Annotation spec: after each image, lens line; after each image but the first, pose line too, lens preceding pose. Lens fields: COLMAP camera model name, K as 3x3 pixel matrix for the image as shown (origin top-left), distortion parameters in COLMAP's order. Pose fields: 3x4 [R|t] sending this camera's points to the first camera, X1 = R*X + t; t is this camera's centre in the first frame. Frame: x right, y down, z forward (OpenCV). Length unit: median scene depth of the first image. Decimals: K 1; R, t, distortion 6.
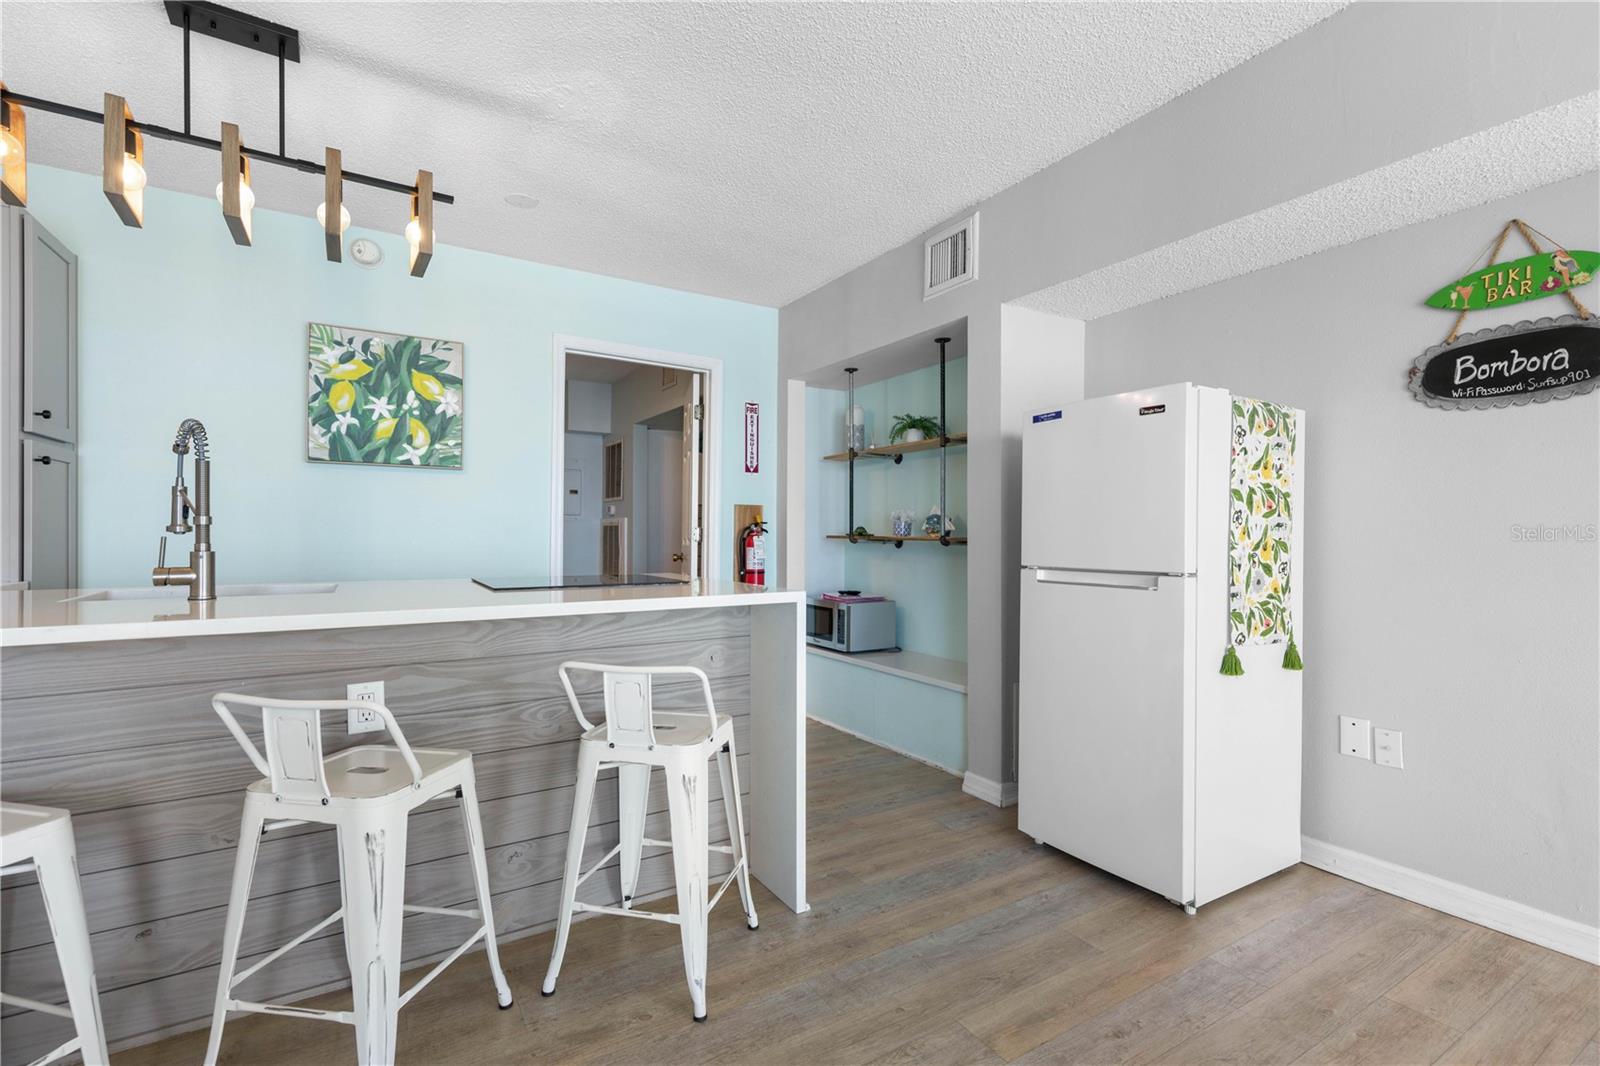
lens RADIAL K [[719.9, 0, 818.1], [0, 719.9, 528.3], [0, 0, 1]] dist [0.005269, -0.001692]
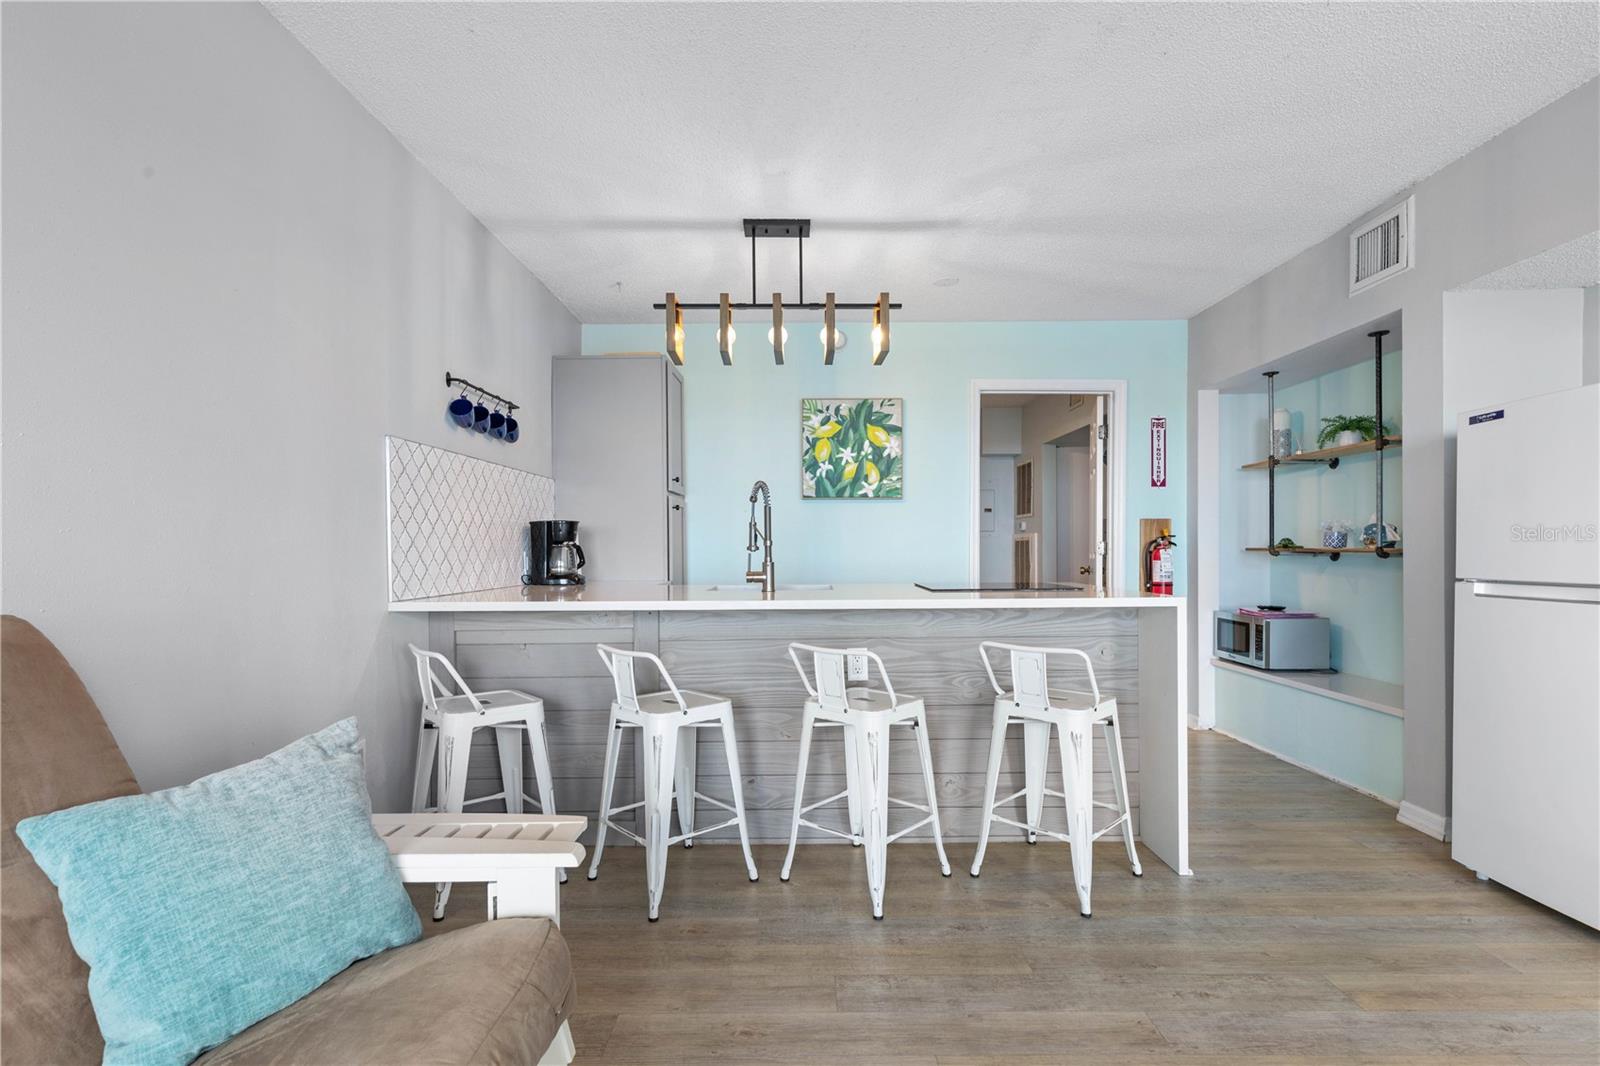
lens RADIAL K [[719.9, 0, 819.4], [0, 719.9, 563.7], [0, 0, 1]] dist [0.005269, -0.001692]
pose [[0.849239, 0.001389, -0.528007, 0.090204], [0.014336, 0.999567, 0.025687, -0.003534], [0.527814, -0.029384, 0.848852, -0.274180]]
